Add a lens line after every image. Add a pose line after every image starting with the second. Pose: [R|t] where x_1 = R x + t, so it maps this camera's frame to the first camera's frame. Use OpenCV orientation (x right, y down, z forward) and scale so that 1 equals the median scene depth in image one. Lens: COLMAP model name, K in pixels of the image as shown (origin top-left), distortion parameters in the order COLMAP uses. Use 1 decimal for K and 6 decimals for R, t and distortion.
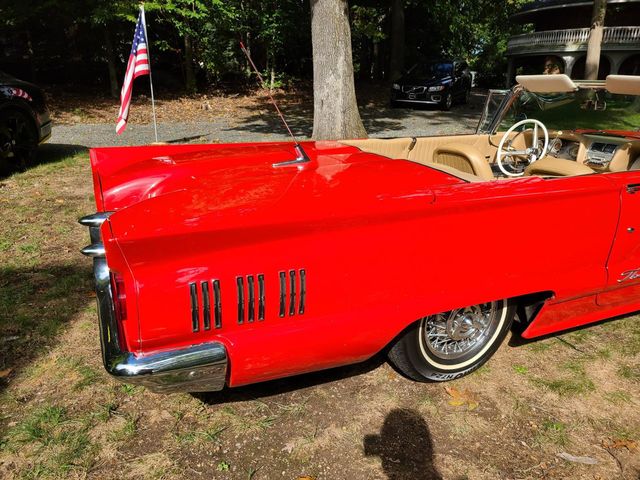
lens RADIAL K [[480.2, 0, 316.0], [0, 480.2, 244.2], [0, 0, 1]] dist [0.044183, -0.035418]
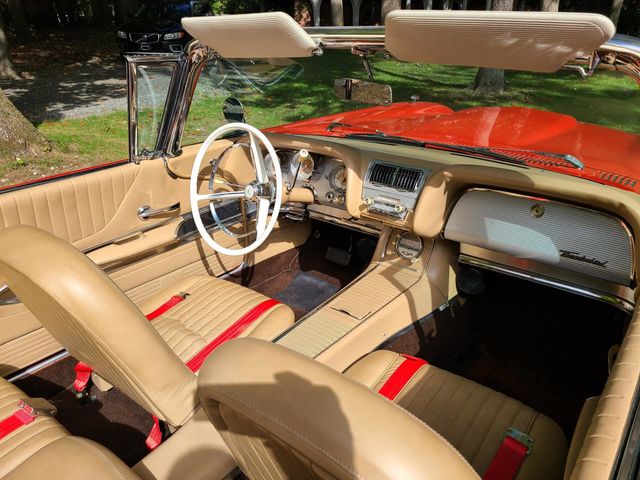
lens RADIAL K [[480.2, 0, 324.2], [0, 480.2, 243.6], [0, 0, 1]] dist [0.044183, -0.035418]
pose [[0.892593, -0.210436, 0.398740, 0.301113], [0.170433, 0.976256, 0.133702, -0.187008], [-0.417408, -0.051383, 0.907265, 0.543736]]
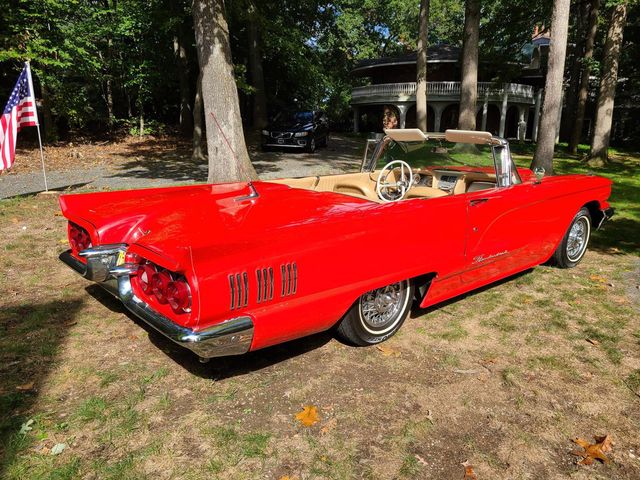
lens RADIAL K [[480.2, 0, 320.6], [0, 480.2, 237.2], [0, 0, 1]] dist [0.044183, -0.035418]
pose [[0.956939, -0.072746, 0.281027, -0.149680], [0.099878, 0.991495, -0.083442, 0.043349], [-0.272567, 0.107918, 0.956066, -0.193104]]
